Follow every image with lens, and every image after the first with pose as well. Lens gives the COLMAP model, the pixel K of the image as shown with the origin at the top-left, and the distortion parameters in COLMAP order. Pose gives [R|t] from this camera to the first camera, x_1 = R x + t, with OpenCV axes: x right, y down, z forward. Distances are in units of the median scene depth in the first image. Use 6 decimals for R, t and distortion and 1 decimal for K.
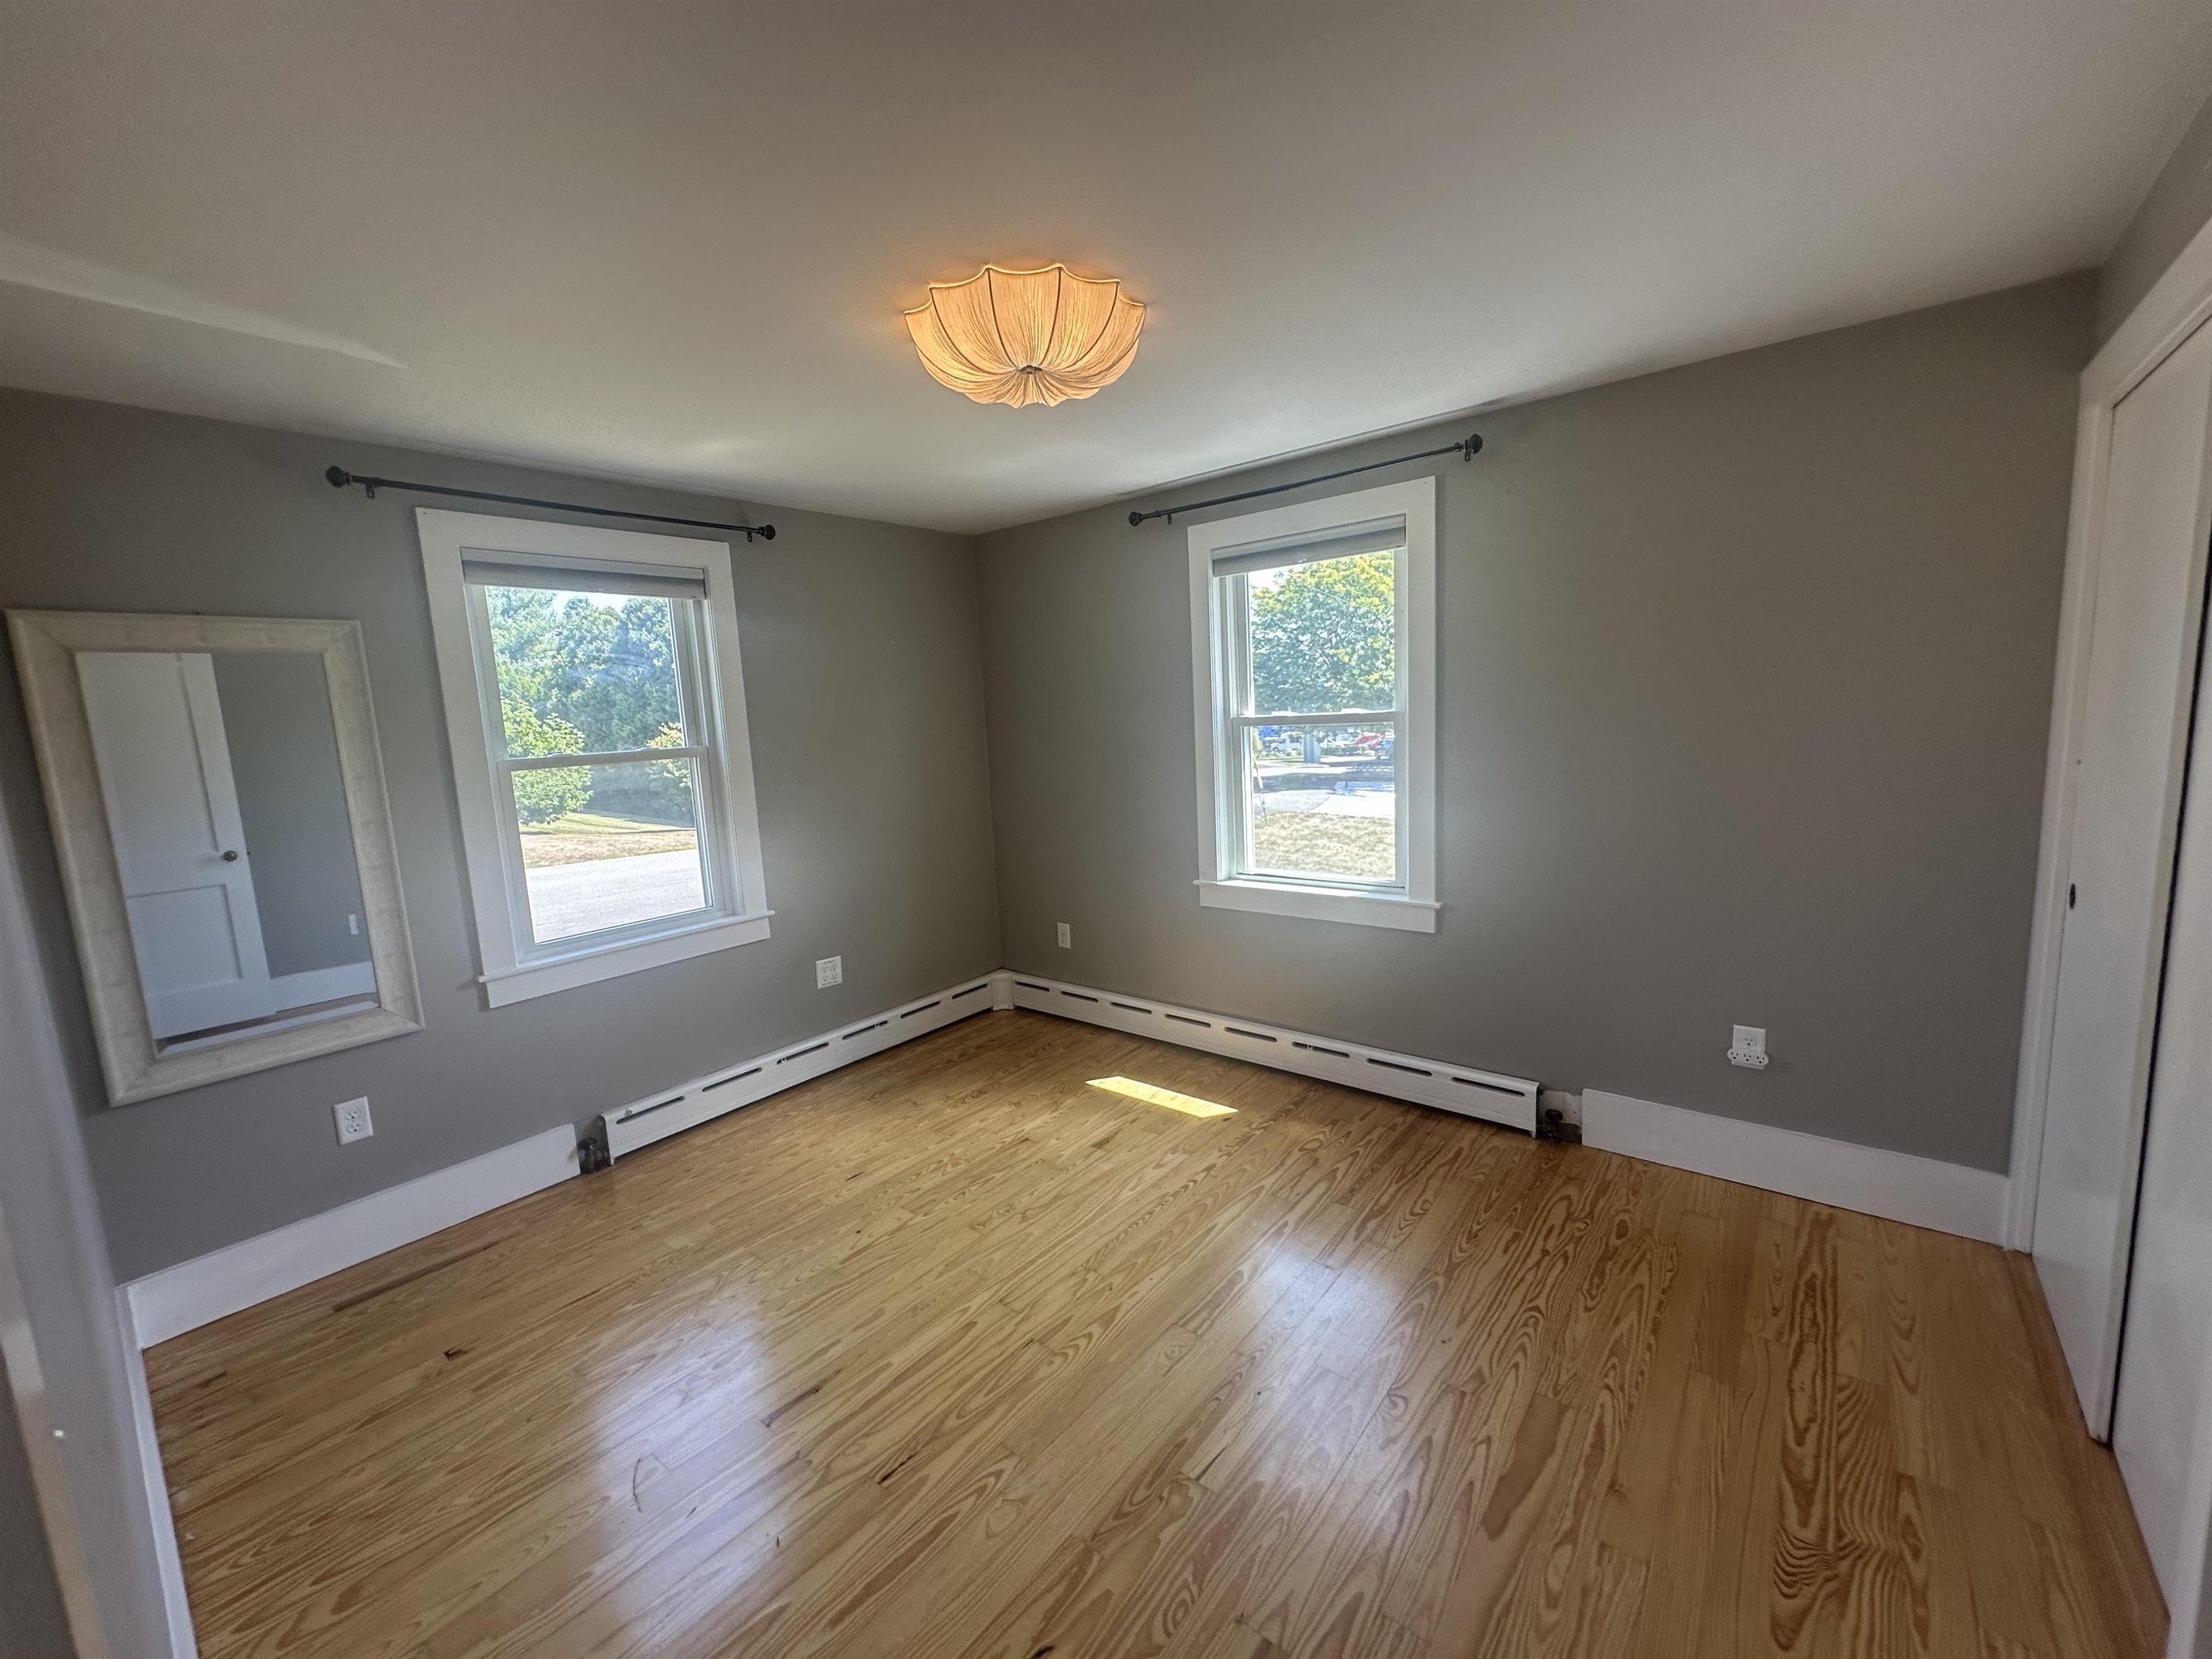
lens RADIAL K [[883.7, 0, 1093.5], [0, 883.7, 824.9], [0, 0, 1]] dist [-0.002189, 0.000888]
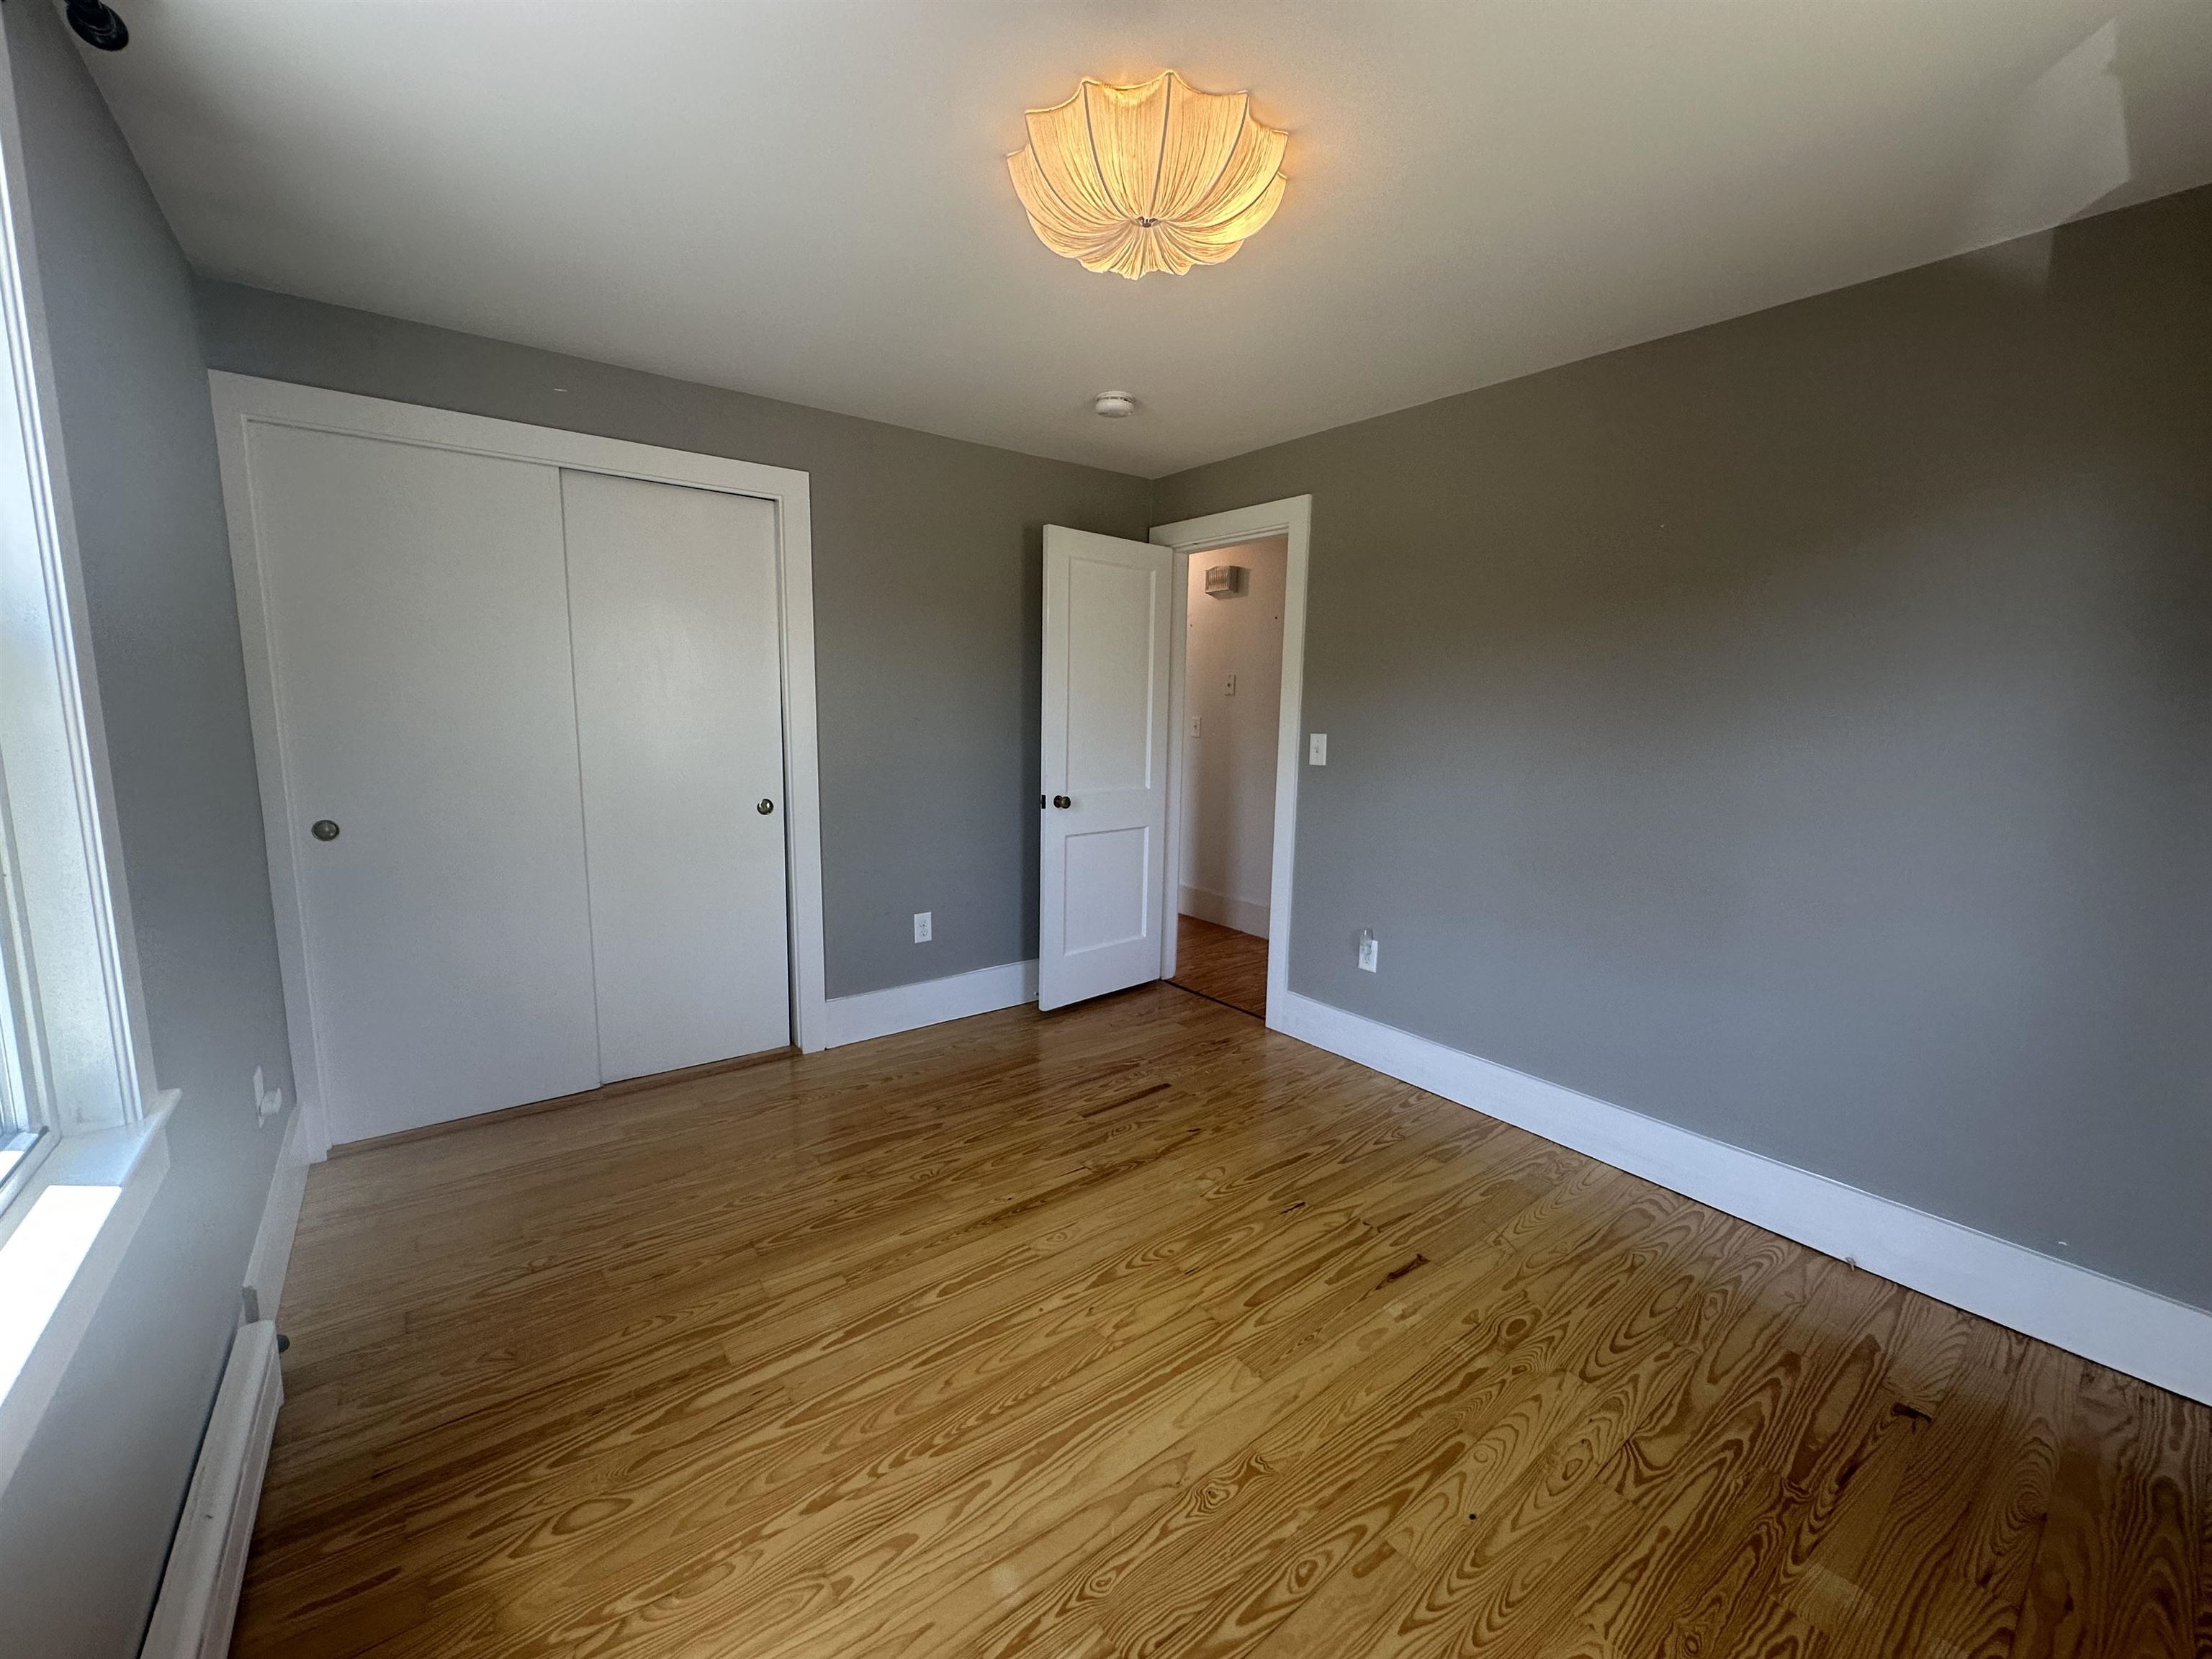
lens RADIAL K [[883.7, 0, 1095.1], [0, 883.7, 819.4], [0, 0, 1]] dist [-0.002189, 0.000888]
pose [[-0.973675, 0.004035, 0.227904, -0.195896], [0.062728, 0.965980, 0.250894, -0.164684], [-0.219139, 0.258585, -0.940804, 1.805742]]
